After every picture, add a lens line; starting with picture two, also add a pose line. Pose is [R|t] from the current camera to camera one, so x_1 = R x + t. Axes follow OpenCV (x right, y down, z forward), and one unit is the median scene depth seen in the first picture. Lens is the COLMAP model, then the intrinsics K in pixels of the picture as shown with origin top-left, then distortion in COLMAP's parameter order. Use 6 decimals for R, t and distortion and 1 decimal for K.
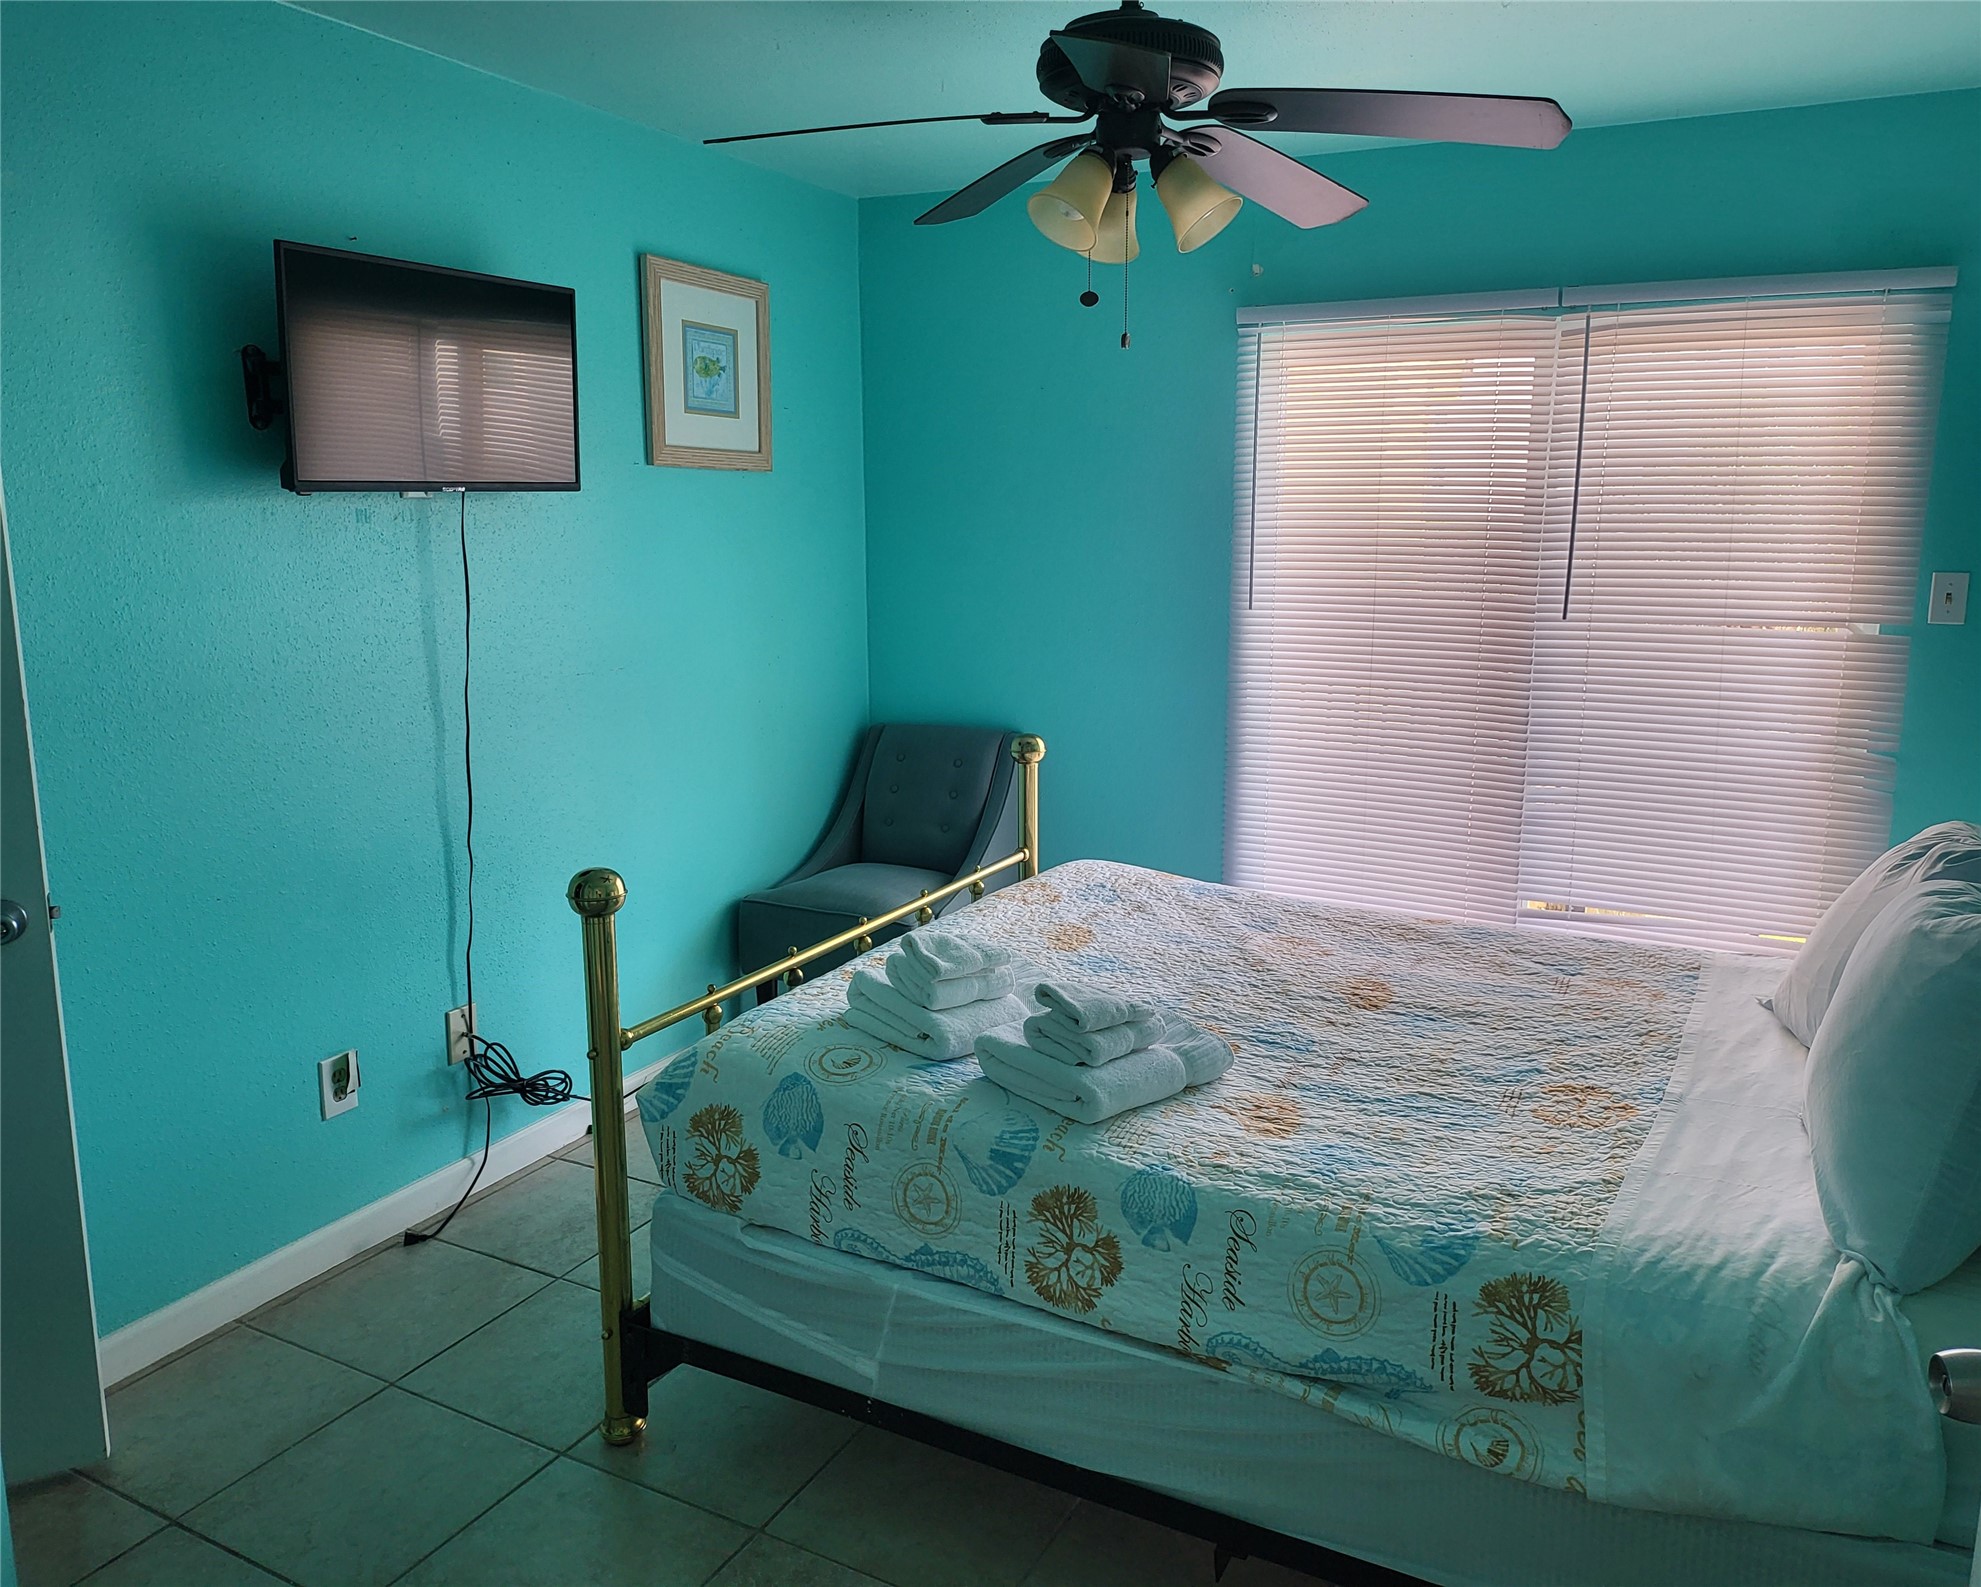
lens RADIAL K [[1476.8, 0, 1018.3], [0, 1476.8, 780.0], [0, 0, 1]] dist [0.078359, -0.085572]
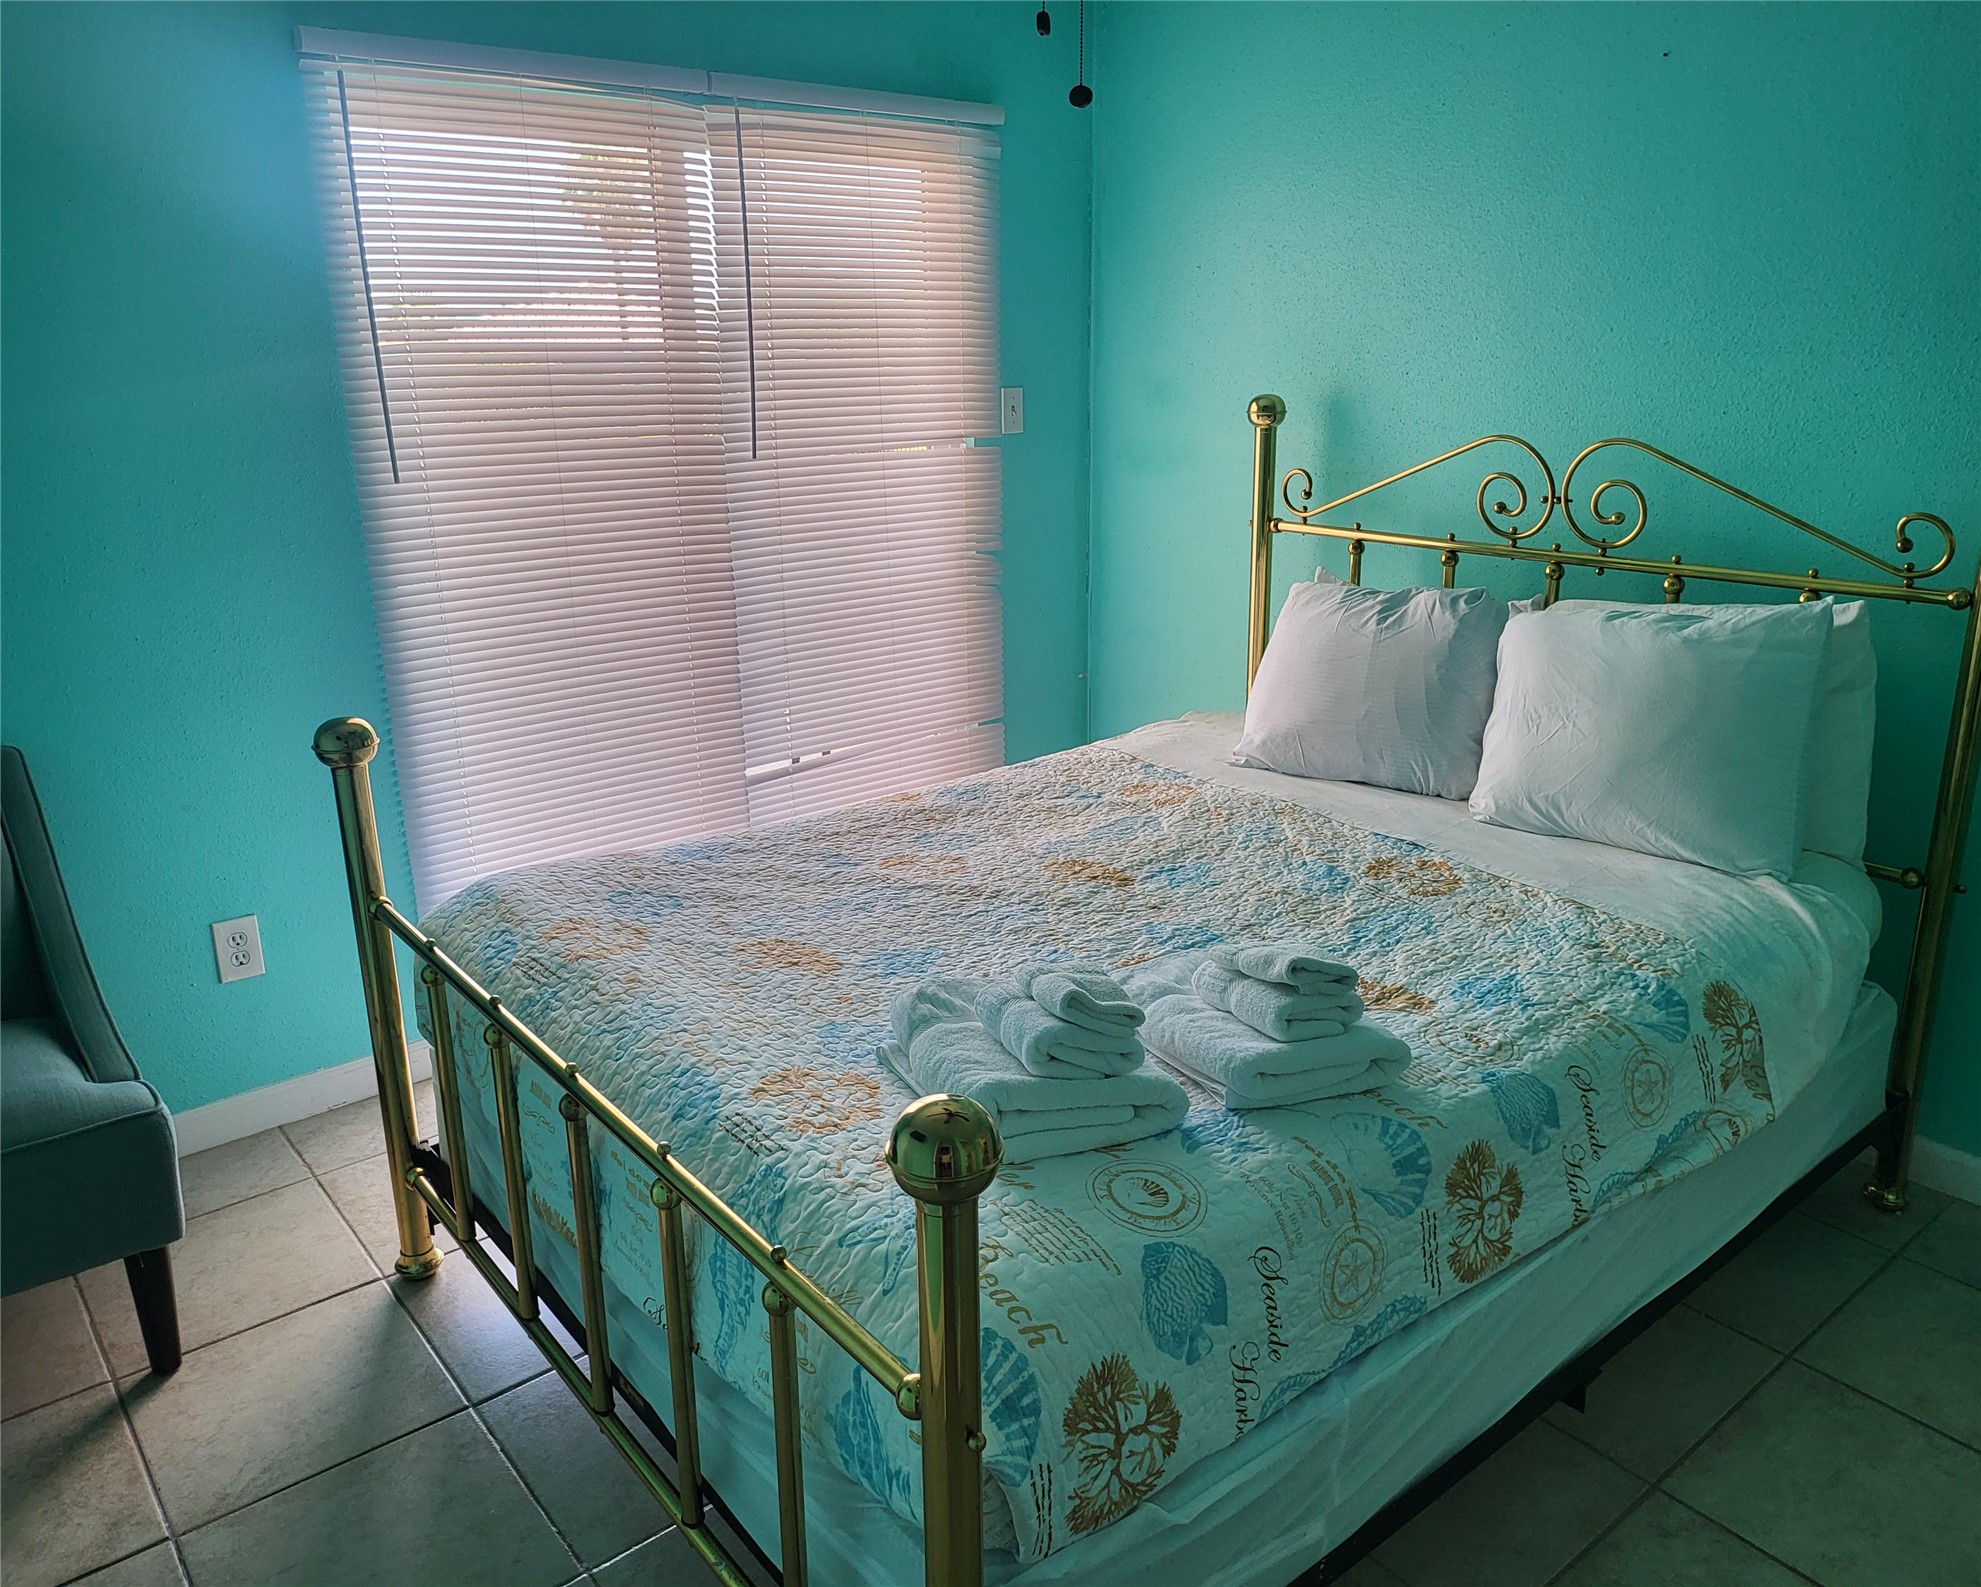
lens RADIAL K [[1476.8, 0, 1018.3], [0, 1476.8, 780.0], [0, 0, 1]] dist [0.078359, -0.085572]
pose [[0.390325, -0.279600, 0.877195, -0.558489], [0.177133, 0.957777, 0.226467, -0.125379], [-0.903477, 0.066985, 0.423370, 0.623674]]
